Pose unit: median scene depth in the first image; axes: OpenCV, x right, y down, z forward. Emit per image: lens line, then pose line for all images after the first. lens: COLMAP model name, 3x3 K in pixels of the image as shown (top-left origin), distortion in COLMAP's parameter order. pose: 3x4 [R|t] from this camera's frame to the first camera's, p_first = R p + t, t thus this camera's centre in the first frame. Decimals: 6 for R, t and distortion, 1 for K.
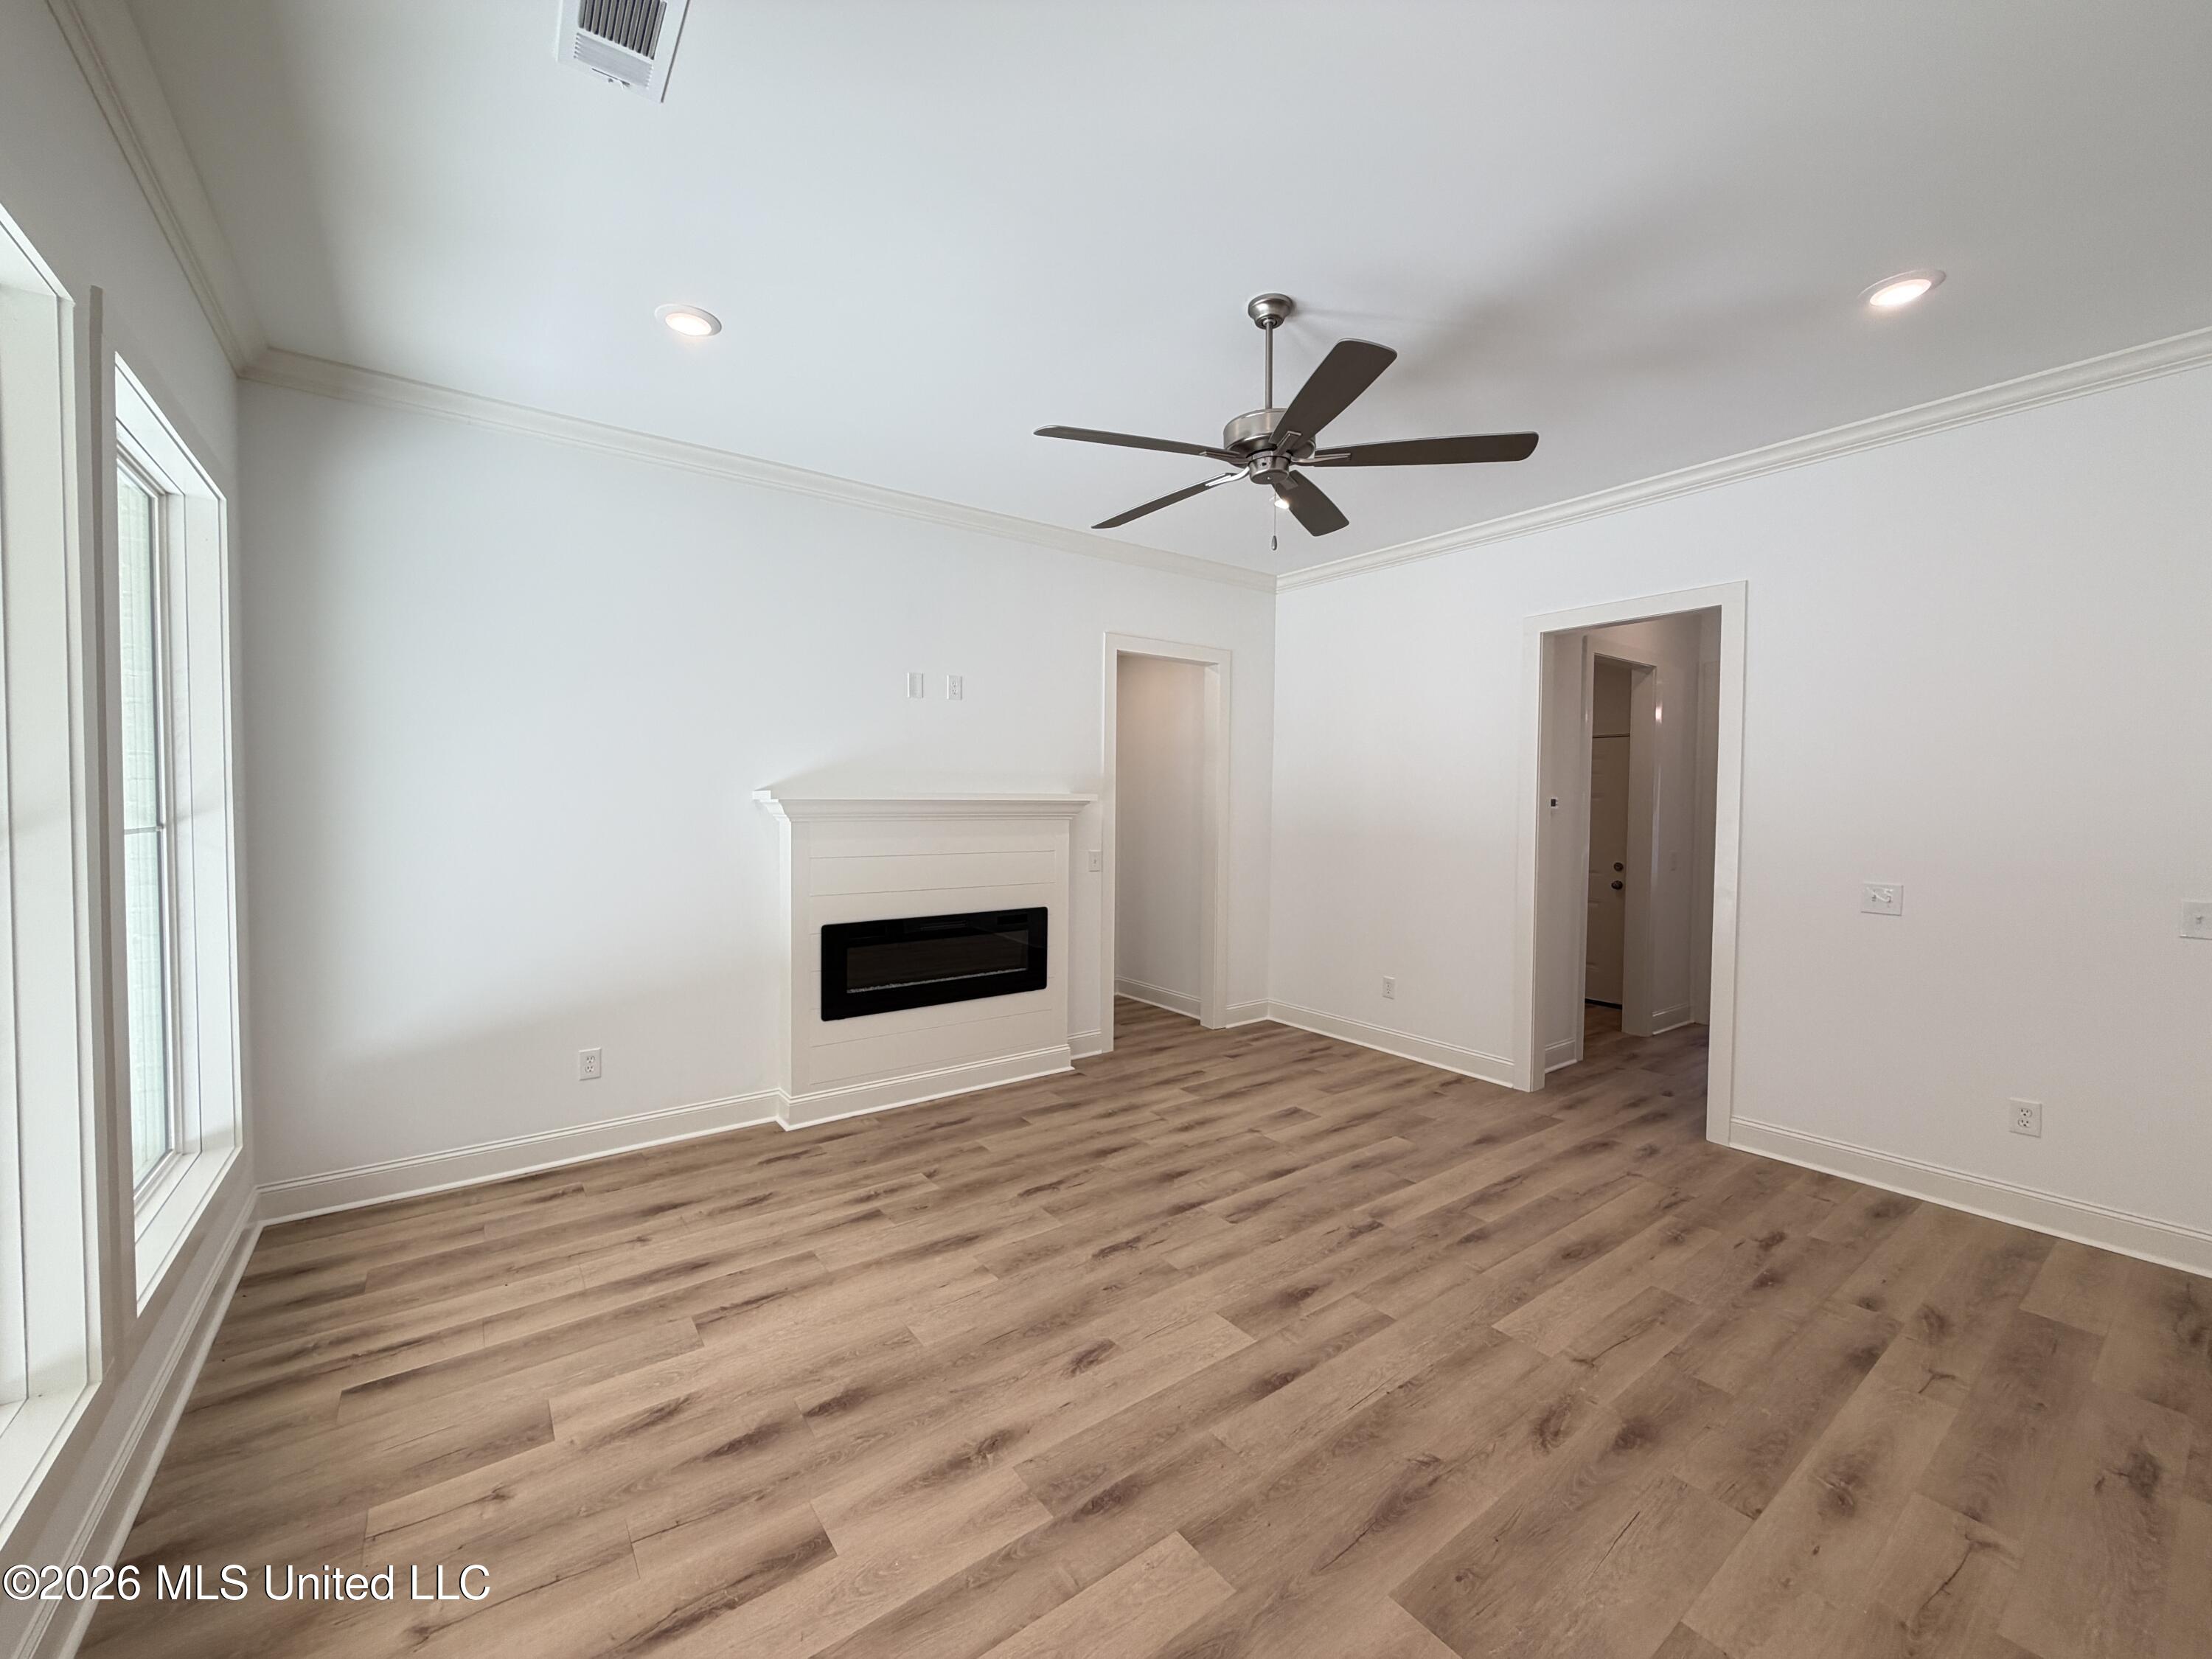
lens RADIAL K [[881.2, 0, 1097.7], [0, 881.2, 826.4], [0, 0, 1]] dist [-0.000735, -0.000052]
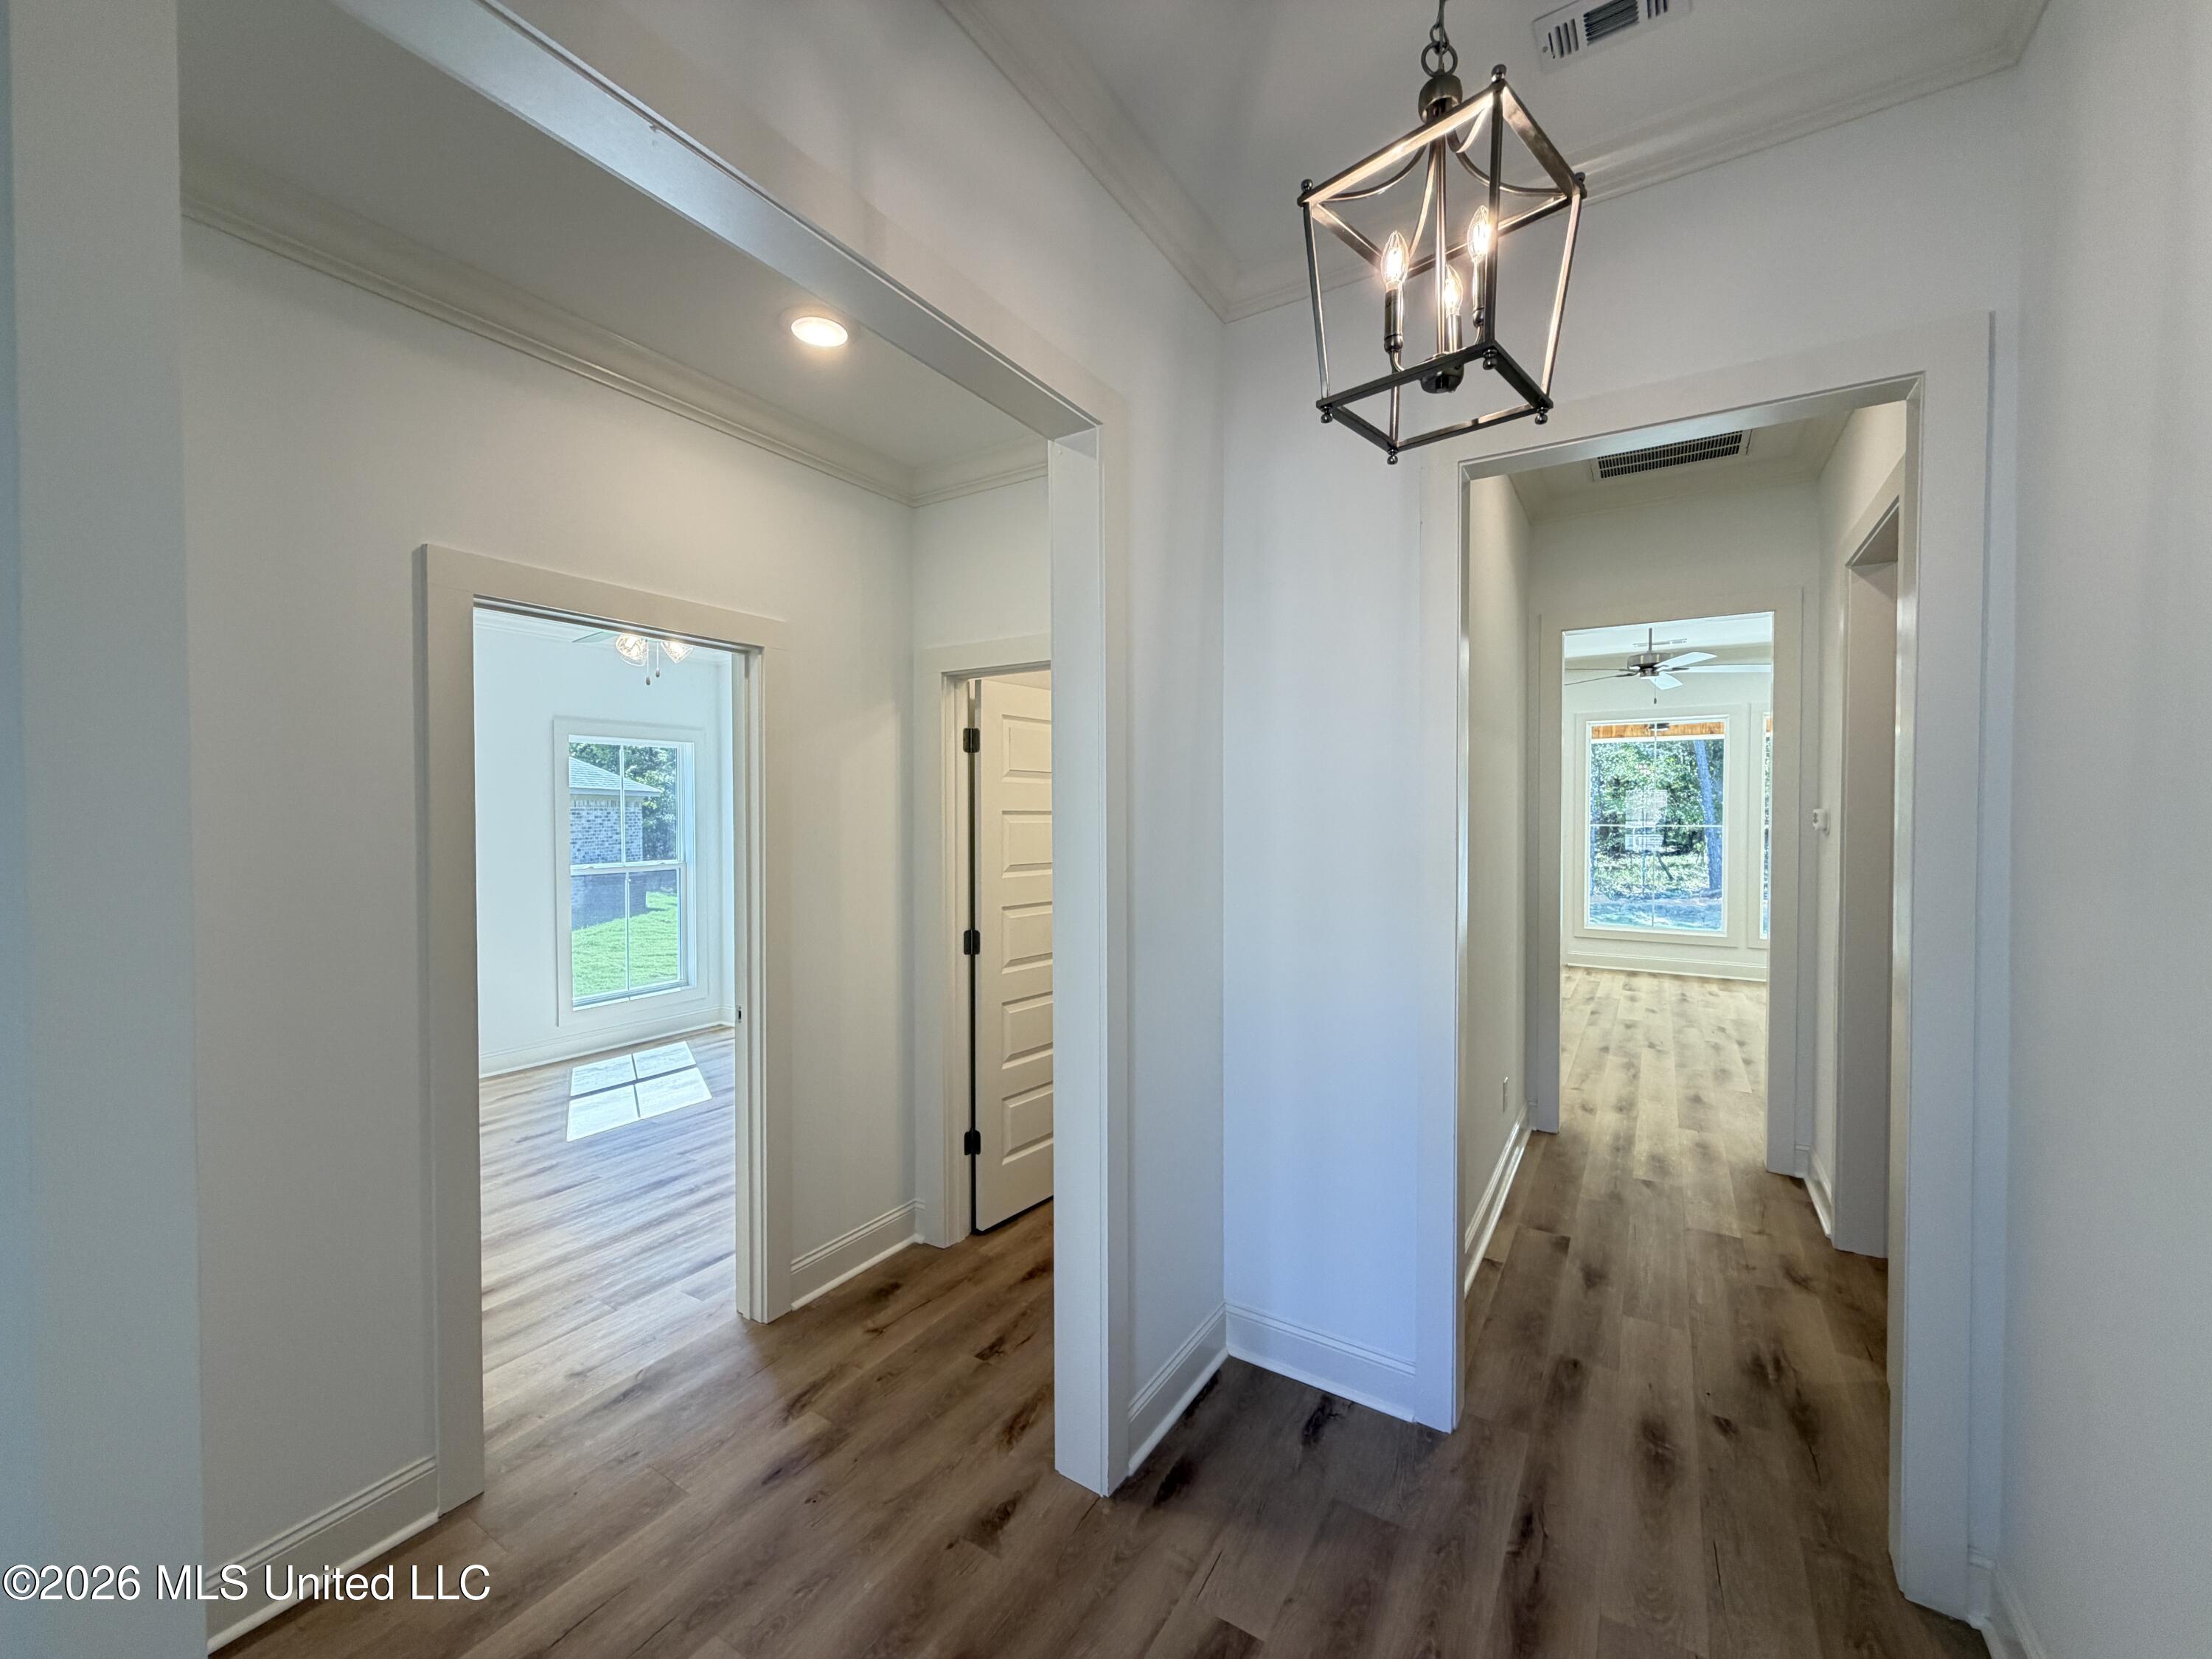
lens RADIAL K [[881.2, 0, 1097.7], [0, 881.2, 826.4], [0, 0, 1]] dist [-0.000735, -0.000052]
pose [[-0.931979, -0.001667, -0.362508, 1.939781], [-0.018016, 0.998967, 0.041724, -0.055760], [0.362064, 0.045417, -0.931046, 2.144847]]
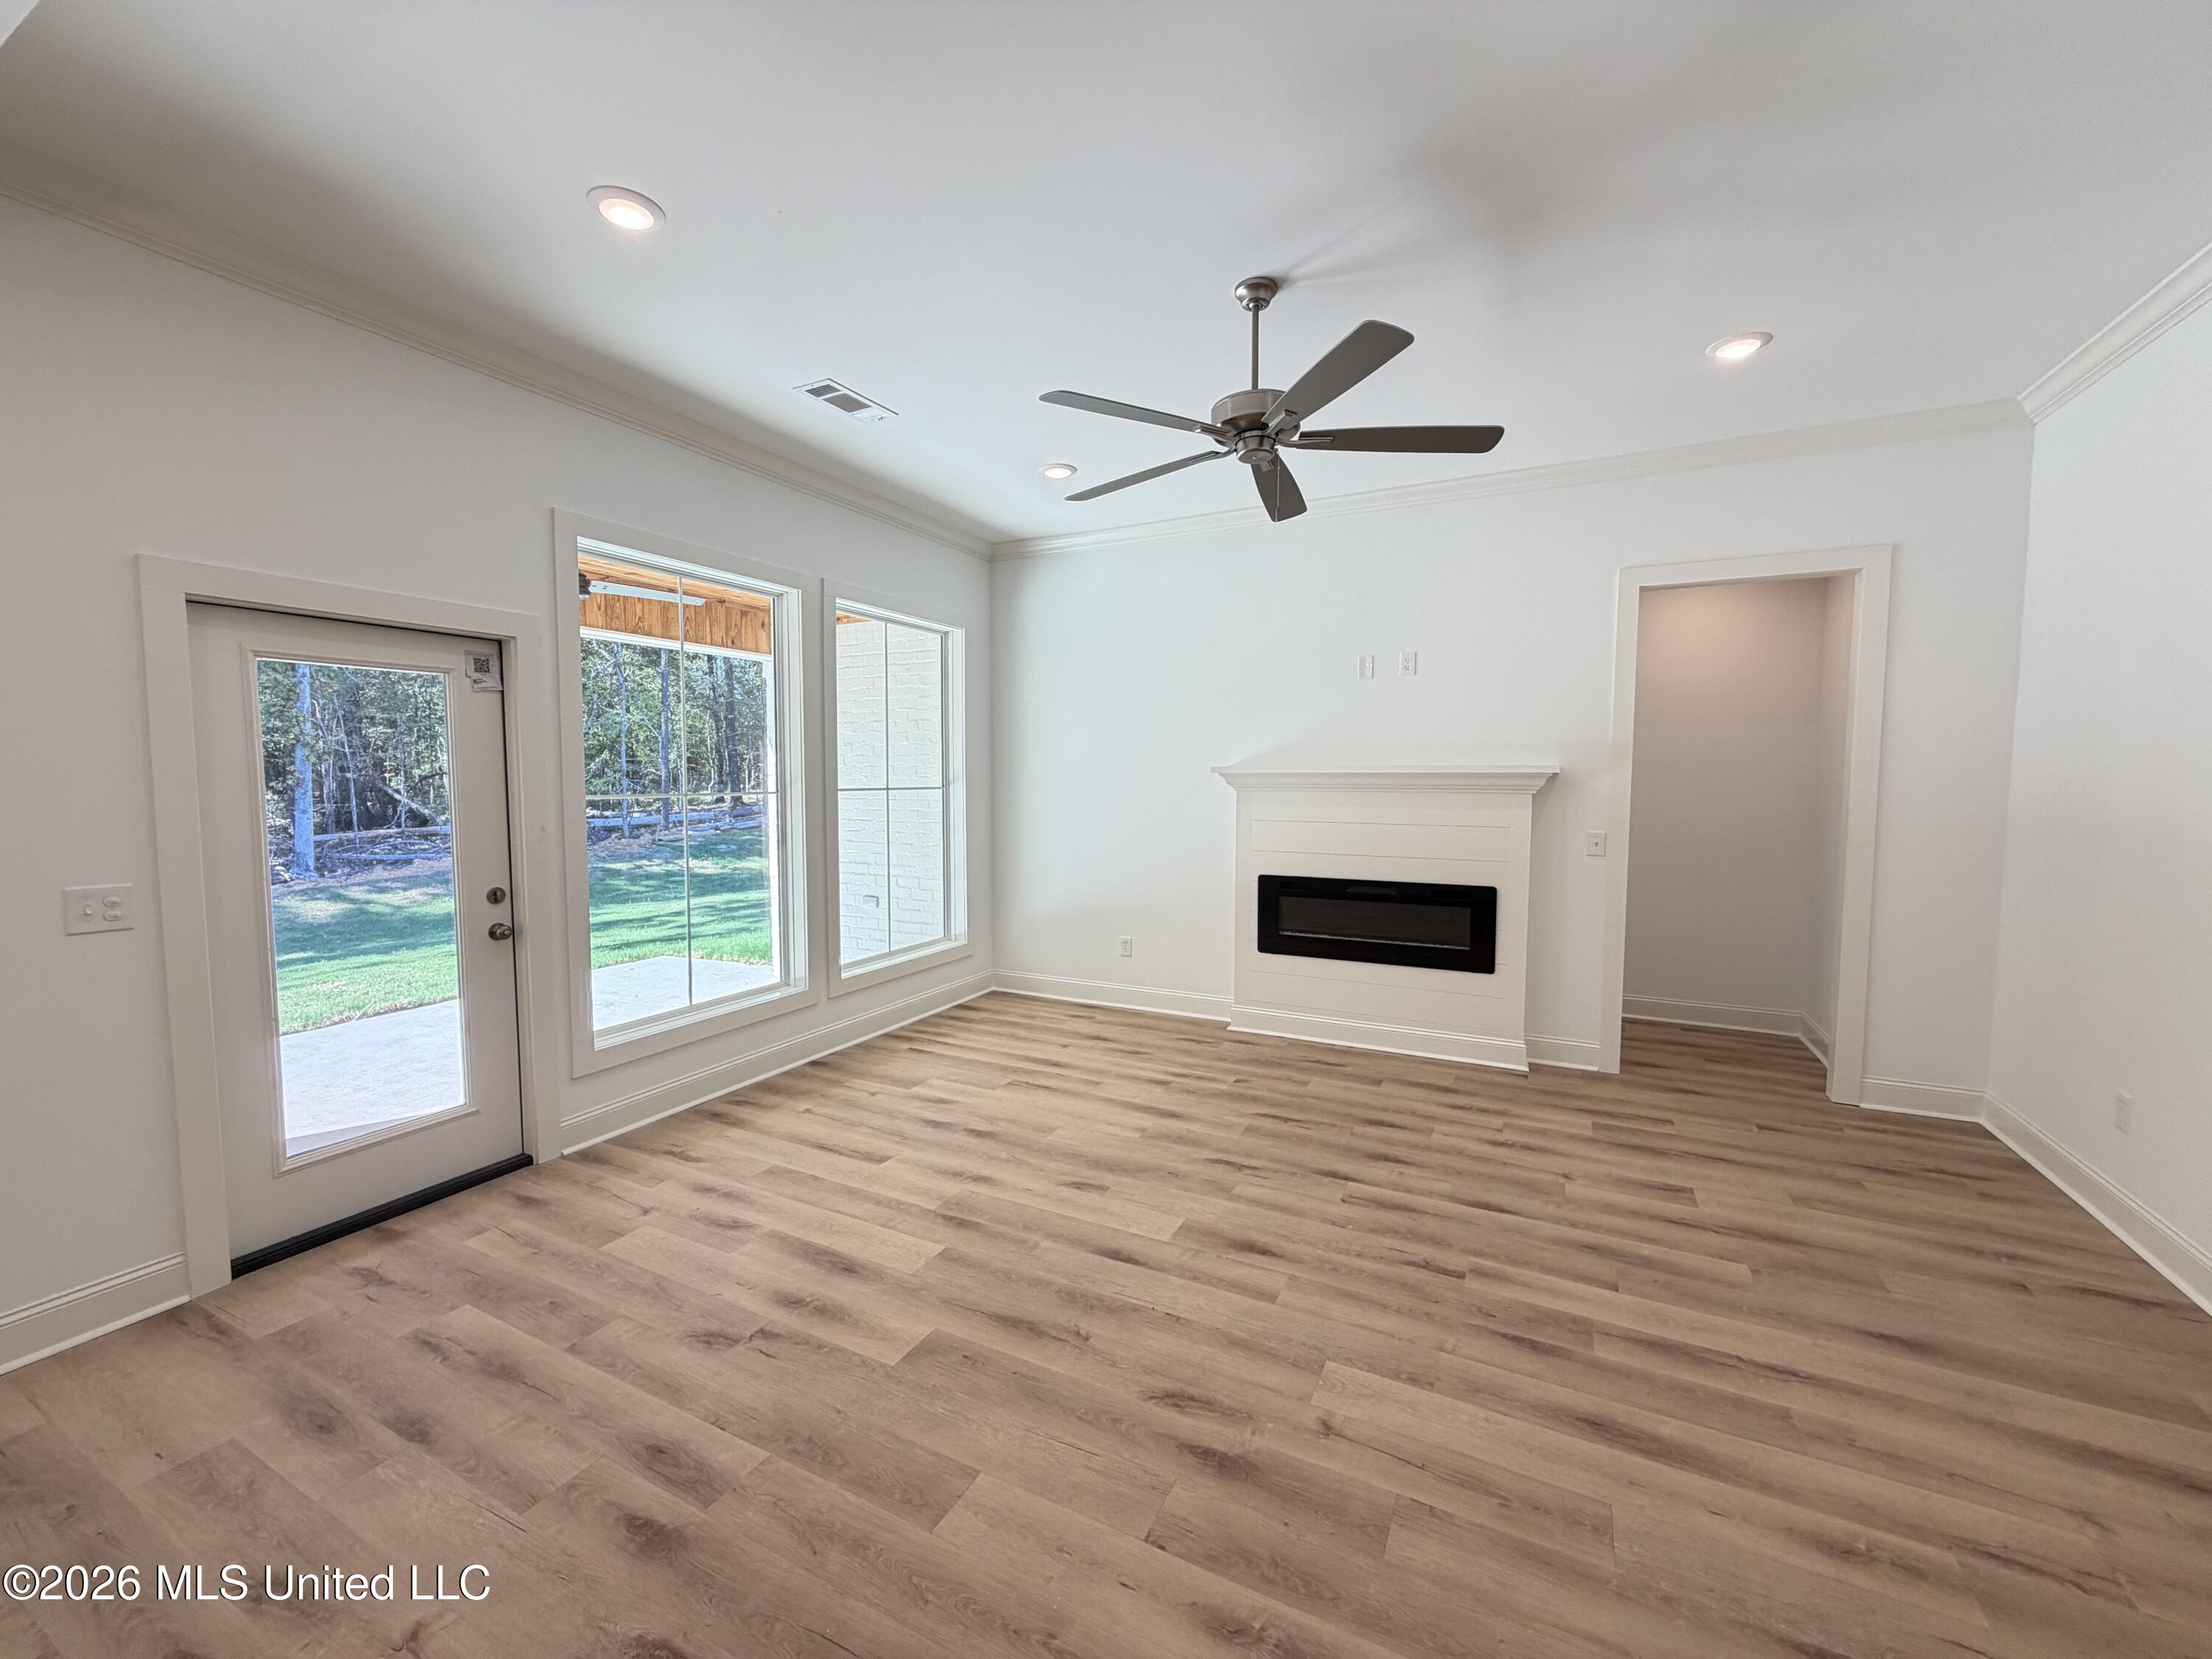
lens RADIAL K [[881.2, 0, 1097.7], [0, 881.2, 826.4], [0, 0, 1]] dist [-0.000735, -0.000052]
pose [[0.443914, 0.046817, -0.894845, 0.850534], [-0.024090, 0.998897, 0.040310, -0.000025], [0.895745, 0.003662, 0.444552, 0.302789]]
